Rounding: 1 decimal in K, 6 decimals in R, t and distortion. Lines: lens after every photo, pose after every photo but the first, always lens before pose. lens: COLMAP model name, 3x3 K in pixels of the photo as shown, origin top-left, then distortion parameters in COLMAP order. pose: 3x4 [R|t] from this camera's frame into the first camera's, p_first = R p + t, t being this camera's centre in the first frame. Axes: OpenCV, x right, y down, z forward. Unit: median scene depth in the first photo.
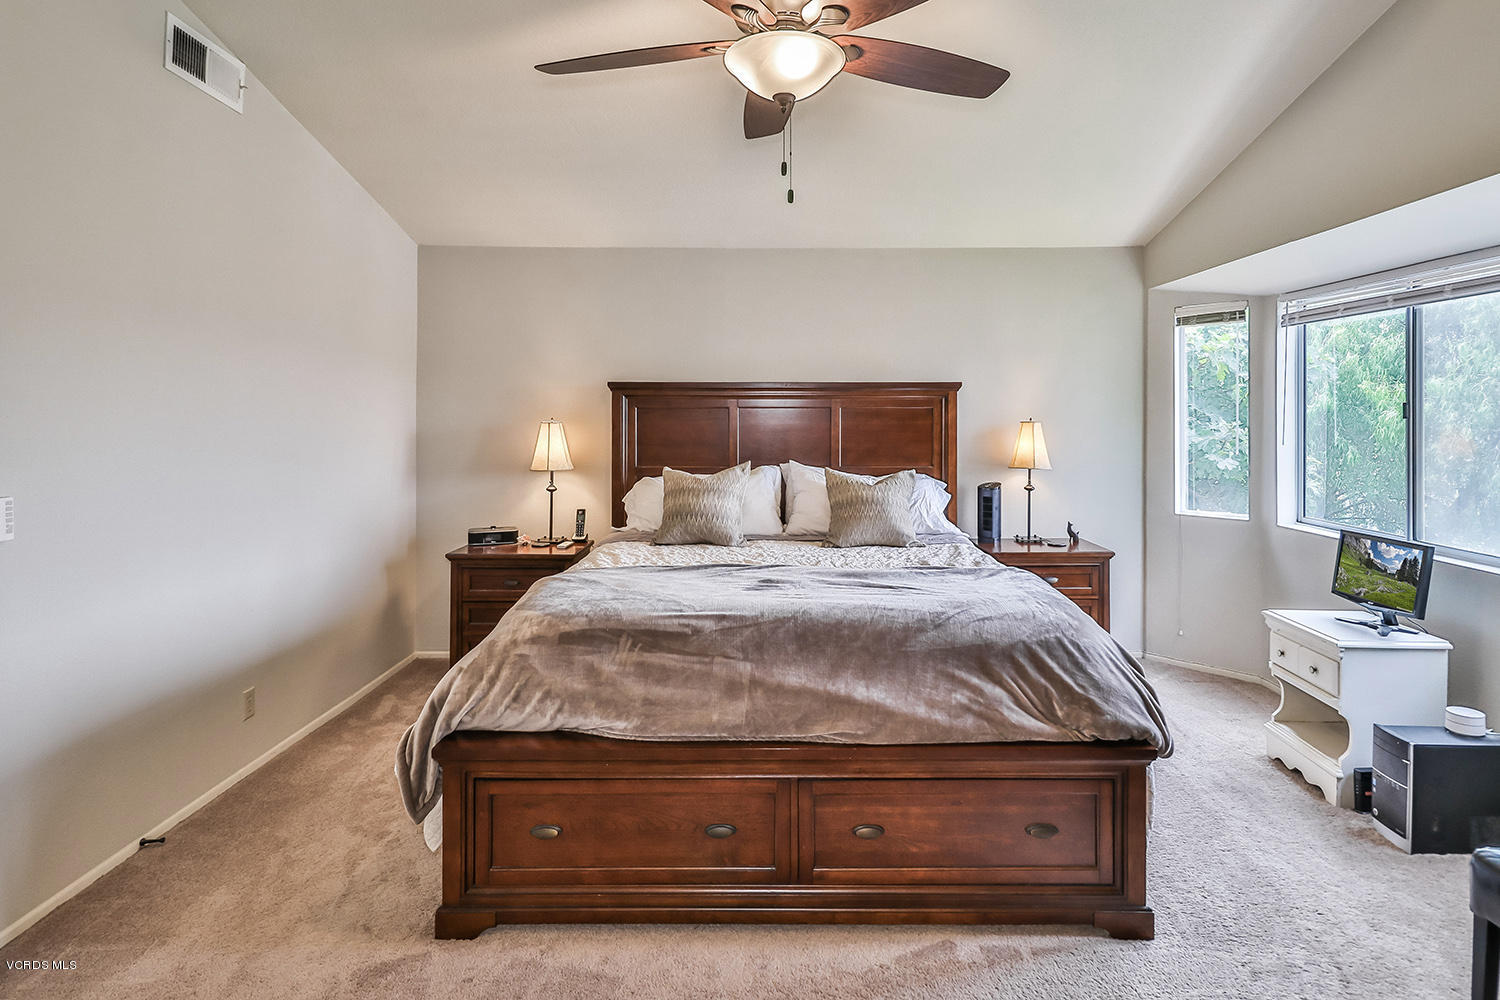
lens RADIAL K [[759.6, 0, 750.0], [0, 759.6, 500.0], [0, 0, 1]] dist [-0.000980, -0.001087]
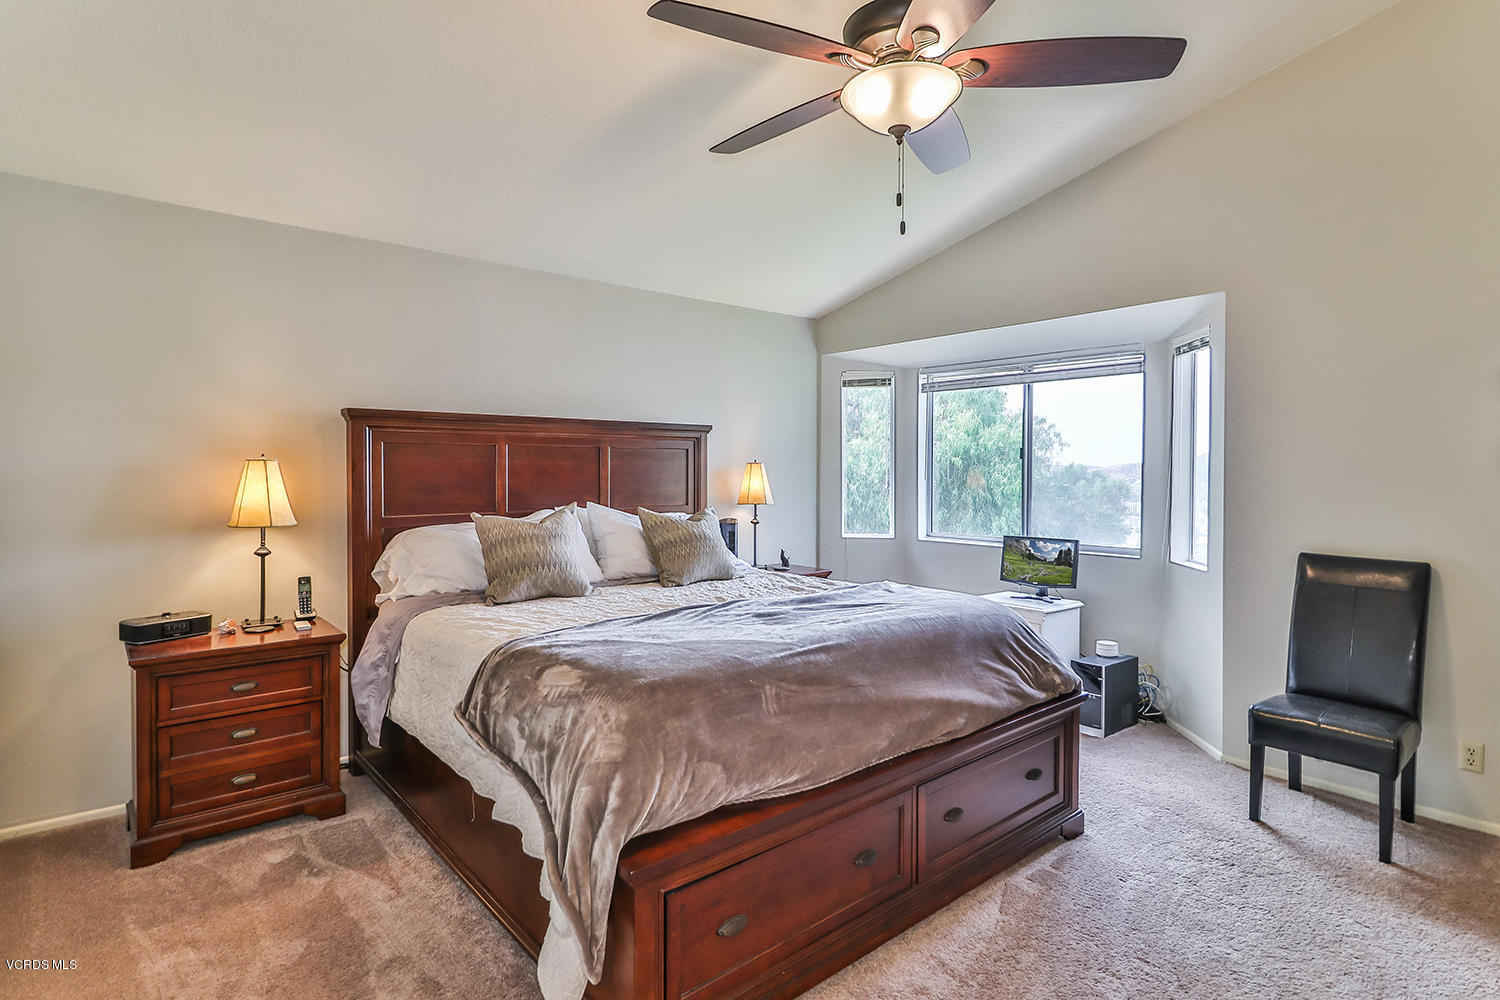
lens RADIAL K [[755.5, 0, 669.6], [0, 755.5, 565.2], [0, 0, 1]] dist [0.003284, 0.000378]
pose [[0.773119, -0.076701, 0.629606, -0.518694], [0.070154, 0.996911, 0.035304, -0.000410], [-0.630370, 0.016875, 0.776112, 0.242280]]
